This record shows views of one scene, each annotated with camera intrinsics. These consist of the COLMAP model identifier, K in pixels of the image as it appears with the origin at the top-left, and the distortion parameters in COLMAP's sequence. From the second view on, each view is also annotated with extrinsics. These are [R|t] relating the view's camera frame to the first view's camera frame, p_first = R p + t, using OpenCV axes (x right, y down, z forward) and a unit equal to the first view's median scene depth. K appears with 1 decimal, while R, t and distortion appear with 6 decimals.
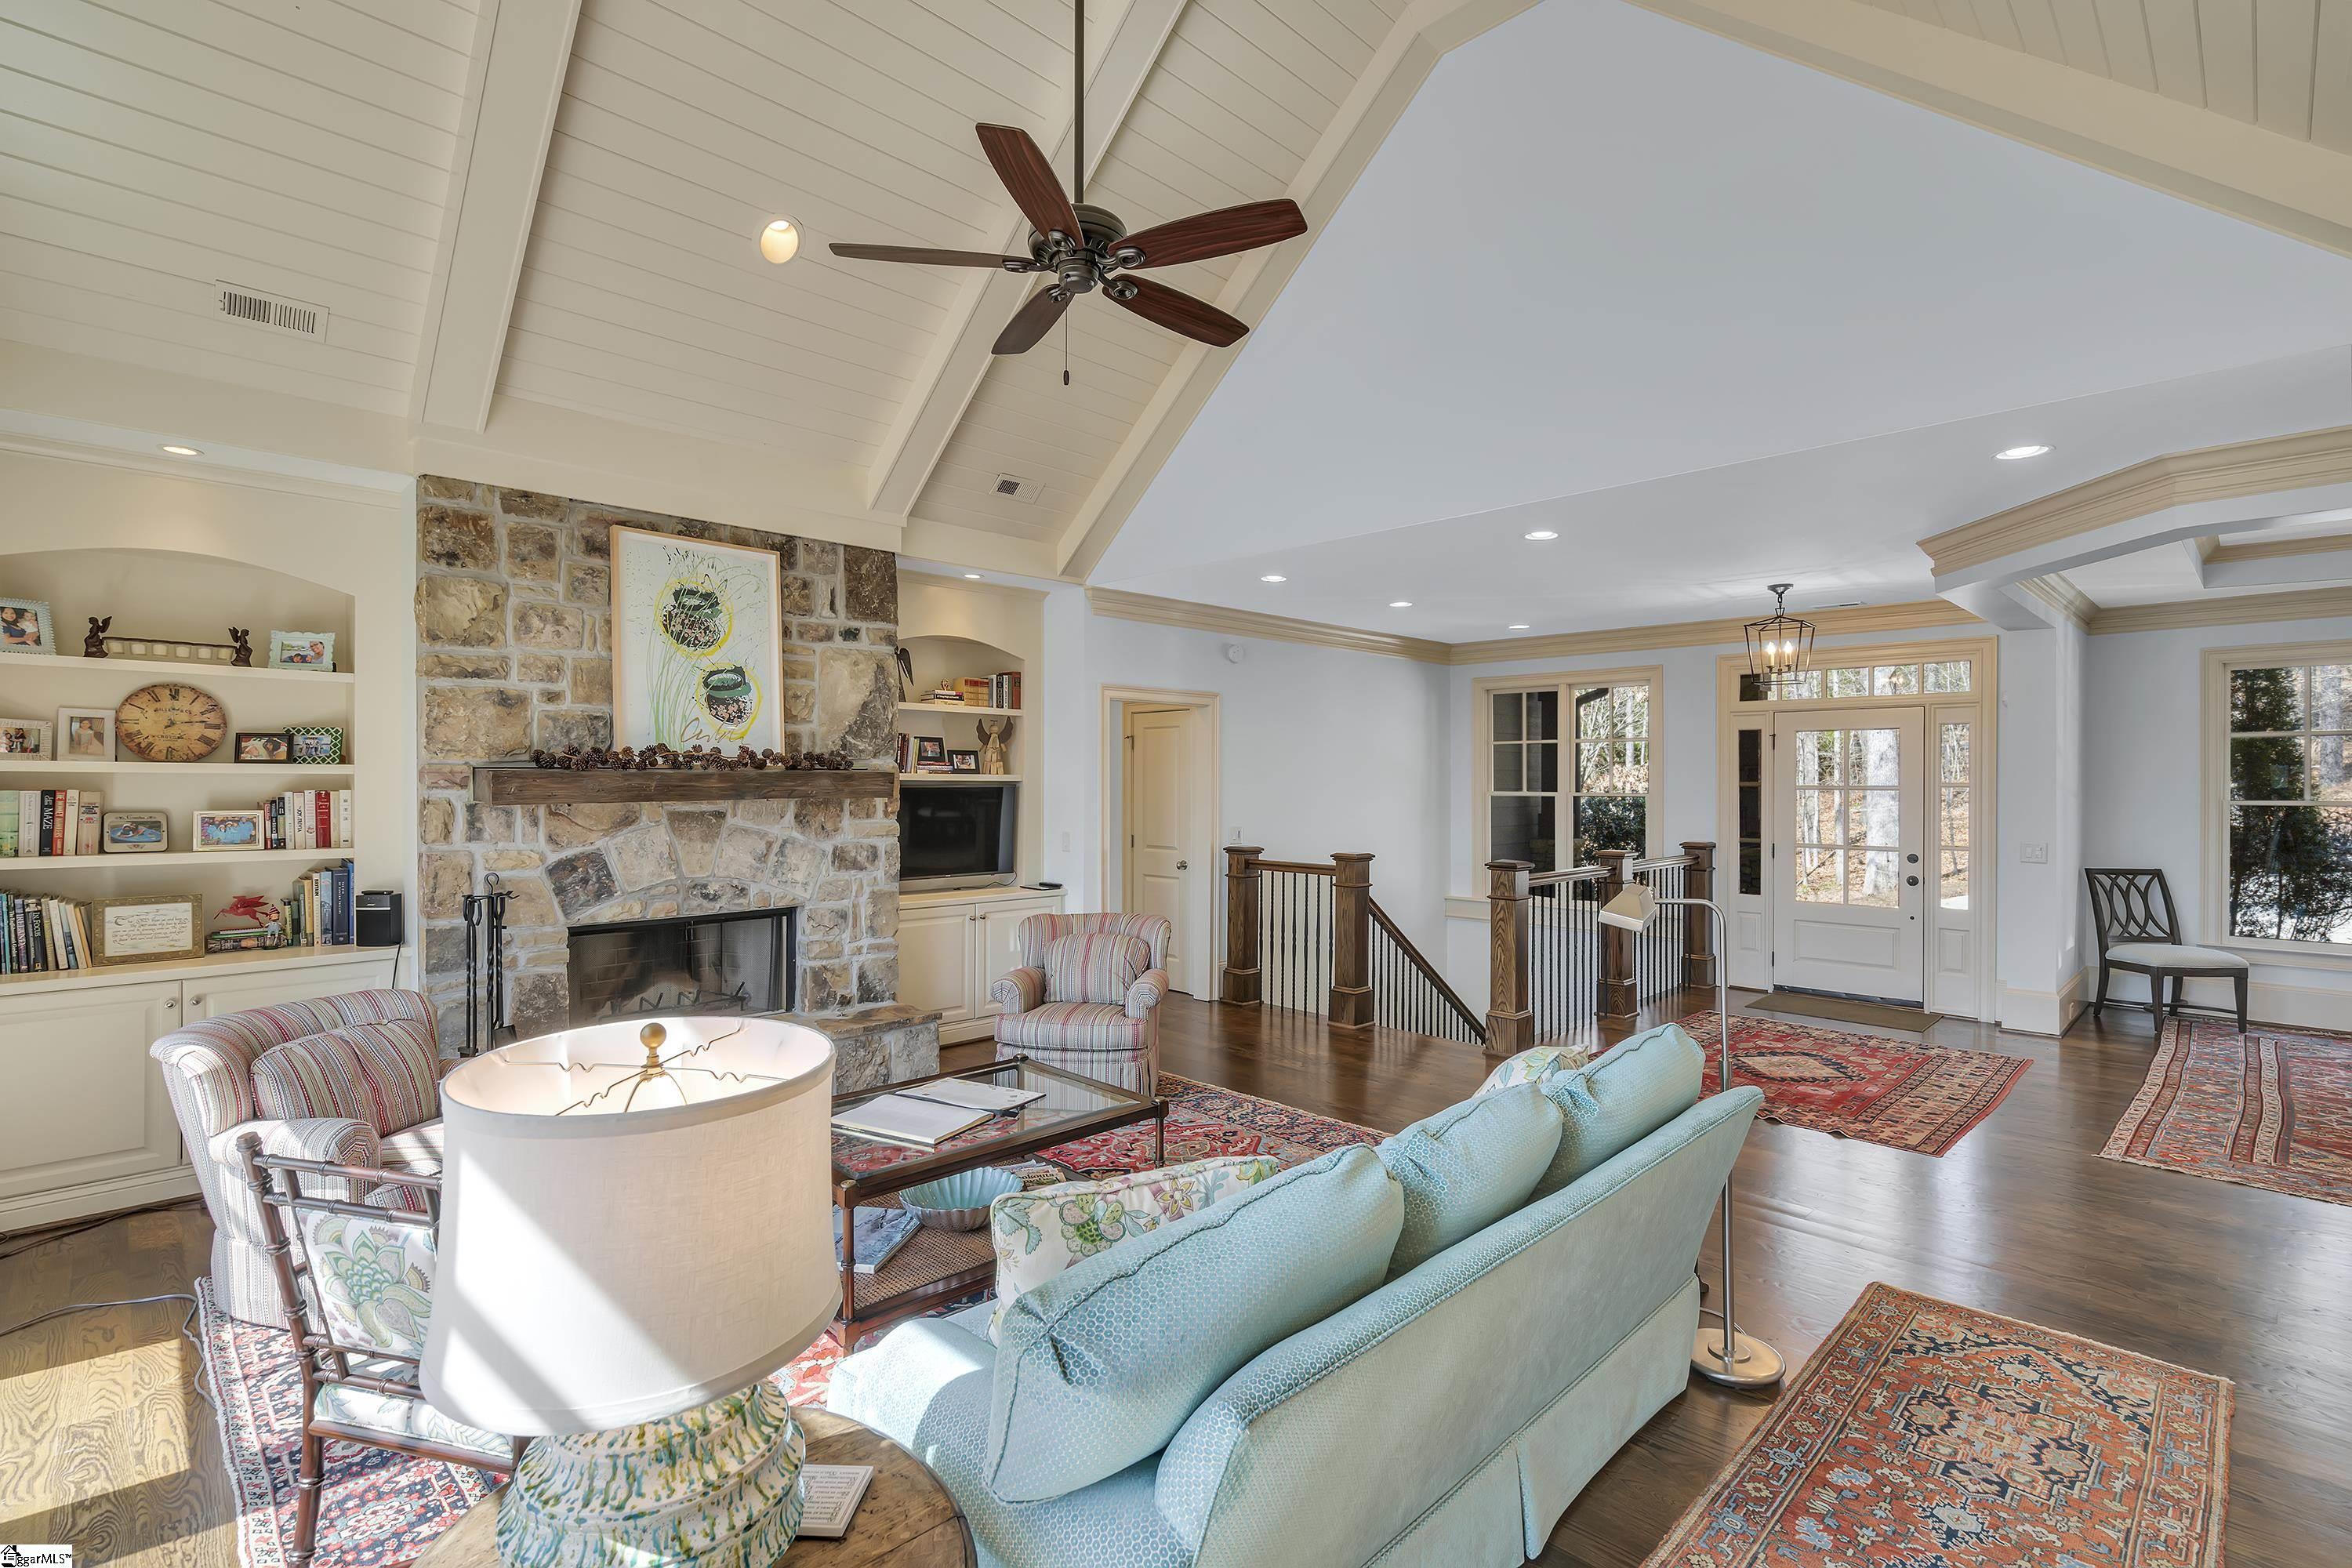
lens RADIAL K [[1091.2, 0, 1181.1], [0, 1091.2, 782.7], [0, 0, 1]] dist [-0.002039, 0.002561]
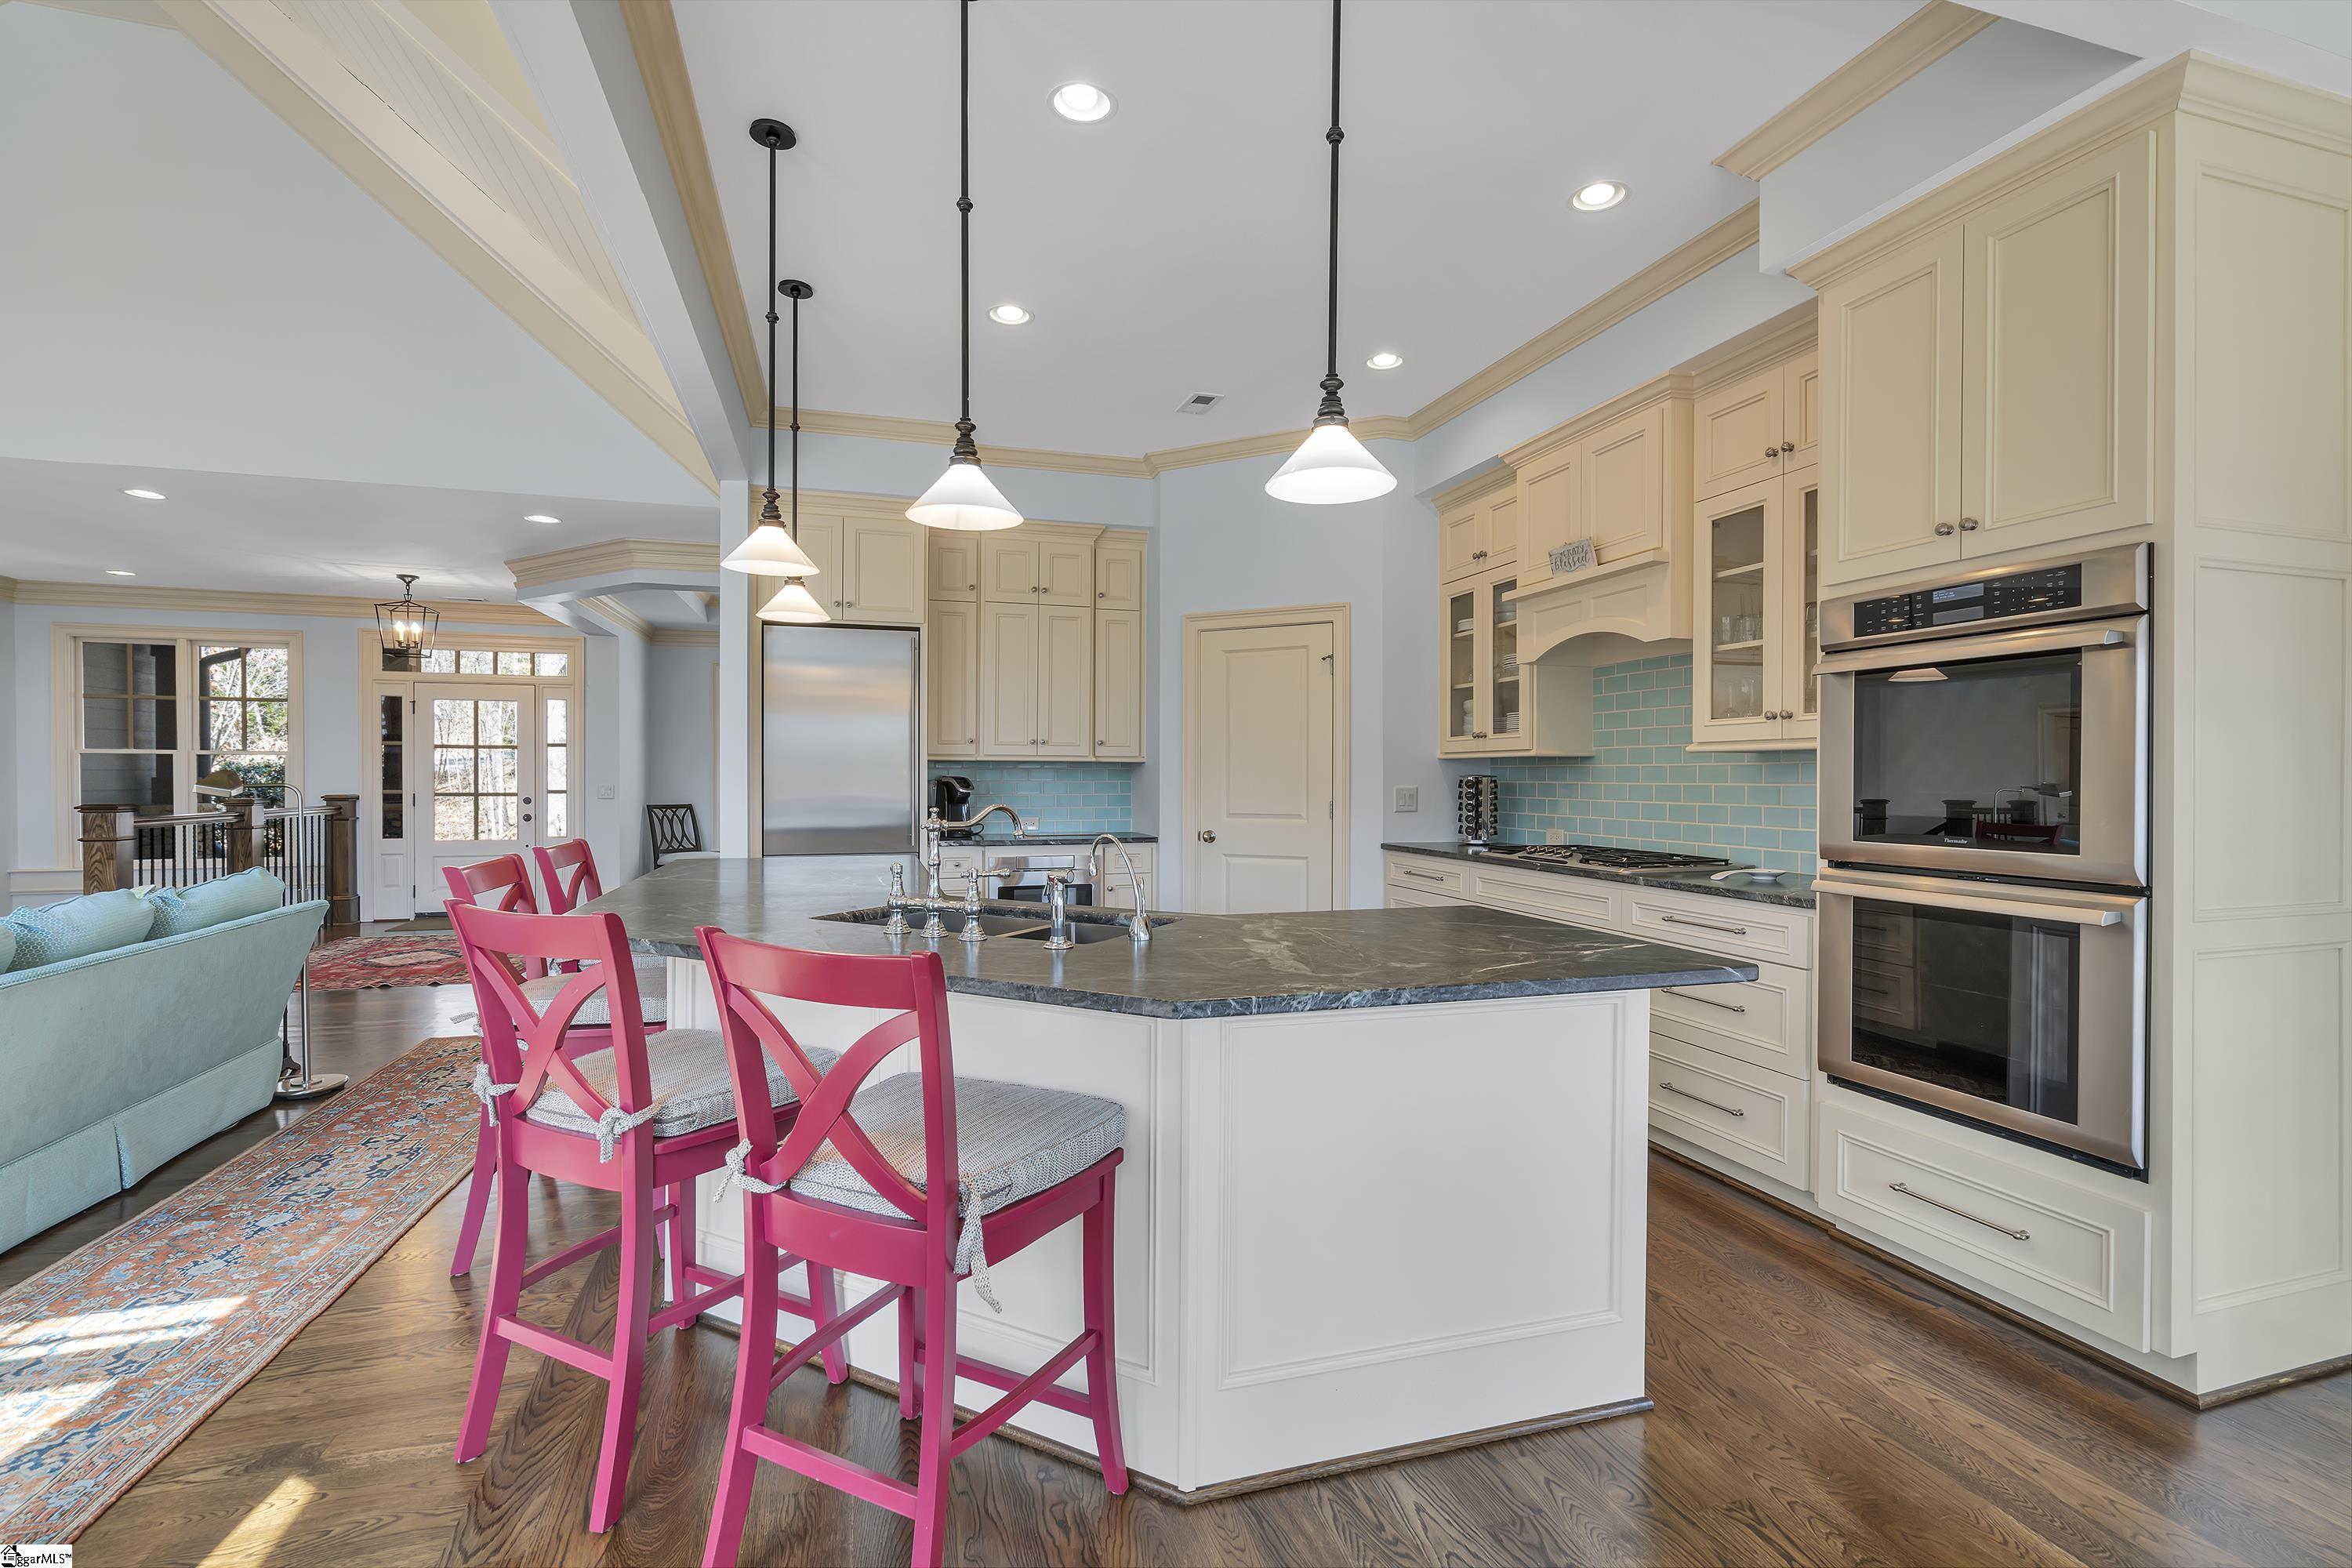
lens RADIAL K [[1060.2, 0, 1180.4], [0, 1060.2, 780.1], [0, 0, 1]] dist [-0.002018, 0.000814]
pose [[0.469223, -0.002972, 0.883074, -0.114514], [-0.001972, 0.999988, 0.004413, 0.049755], [-0.883077, -0.003813, 0.469212, -0.387809]]
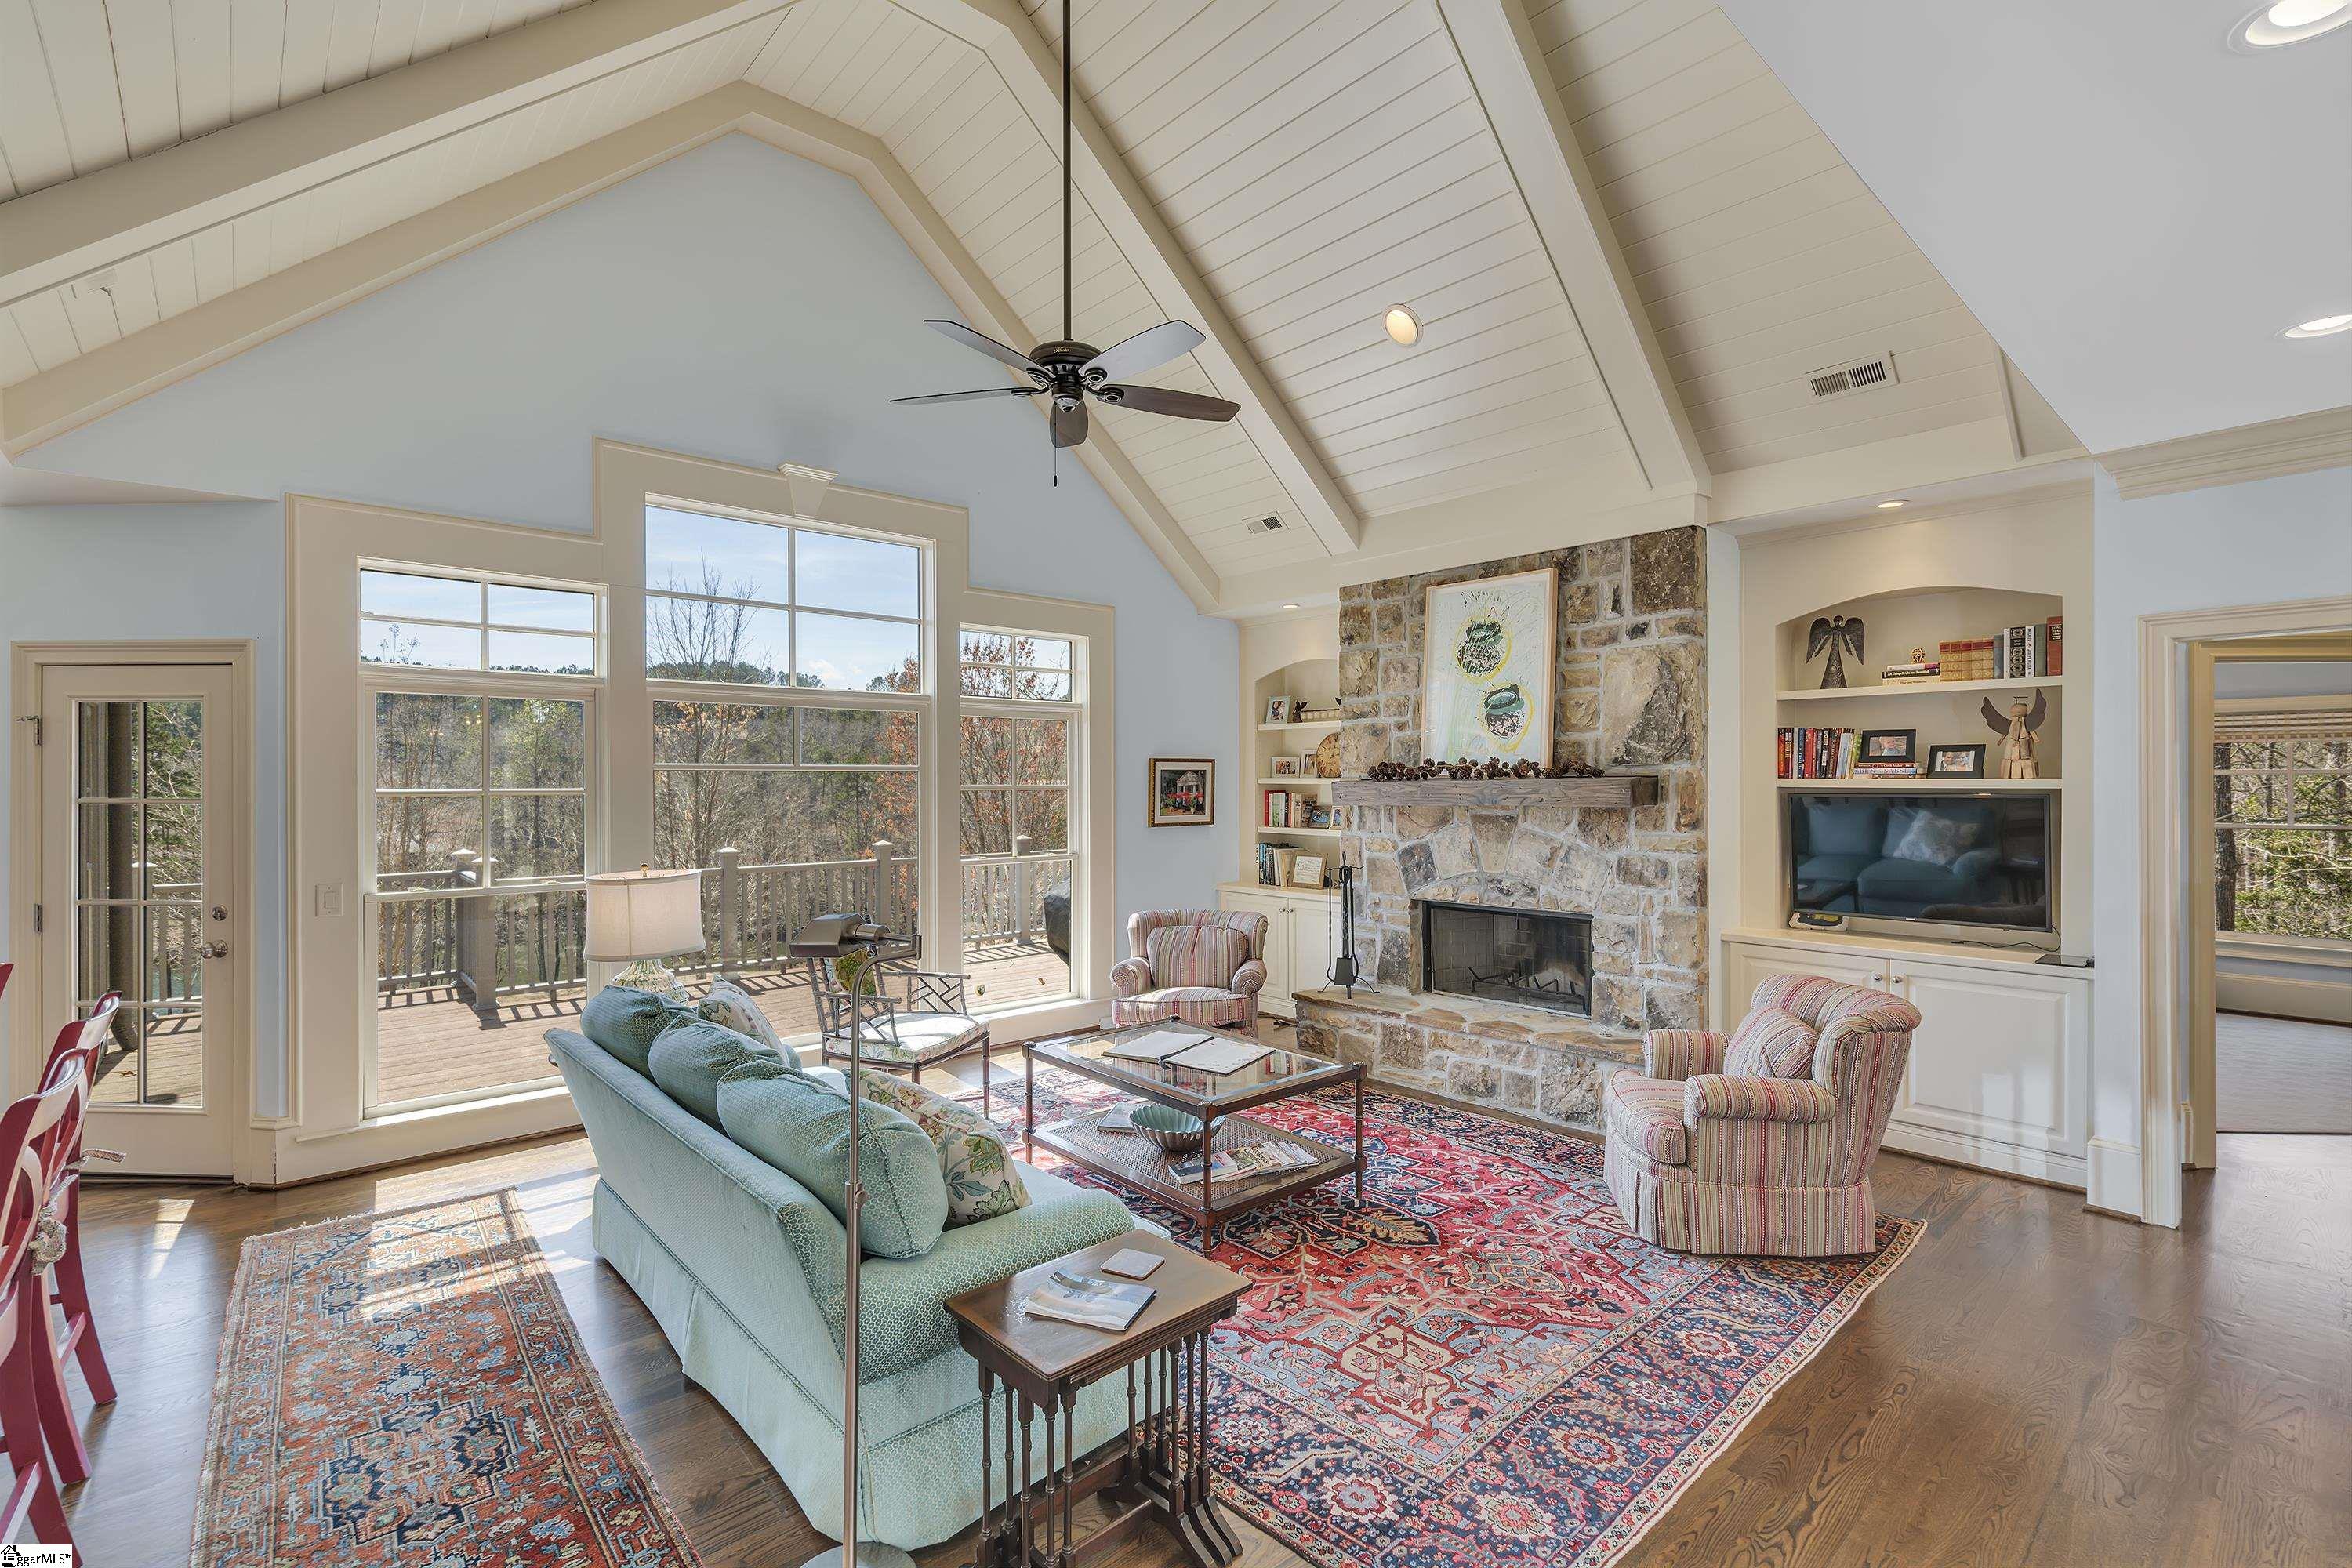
lens RADIAL K [[1060.2, 0, 1180.6], [0, 1060.2, 787.8], [0, 0, 1]] dist [-0.002018, 0.000814]
pose [[-0.050205, 0.000698, -0.998739, 0.618031], [-0.000044, 1.000000, 0.000701, -0.003046], [0.998739, 0.000079, -0.050205, 0.657342]]
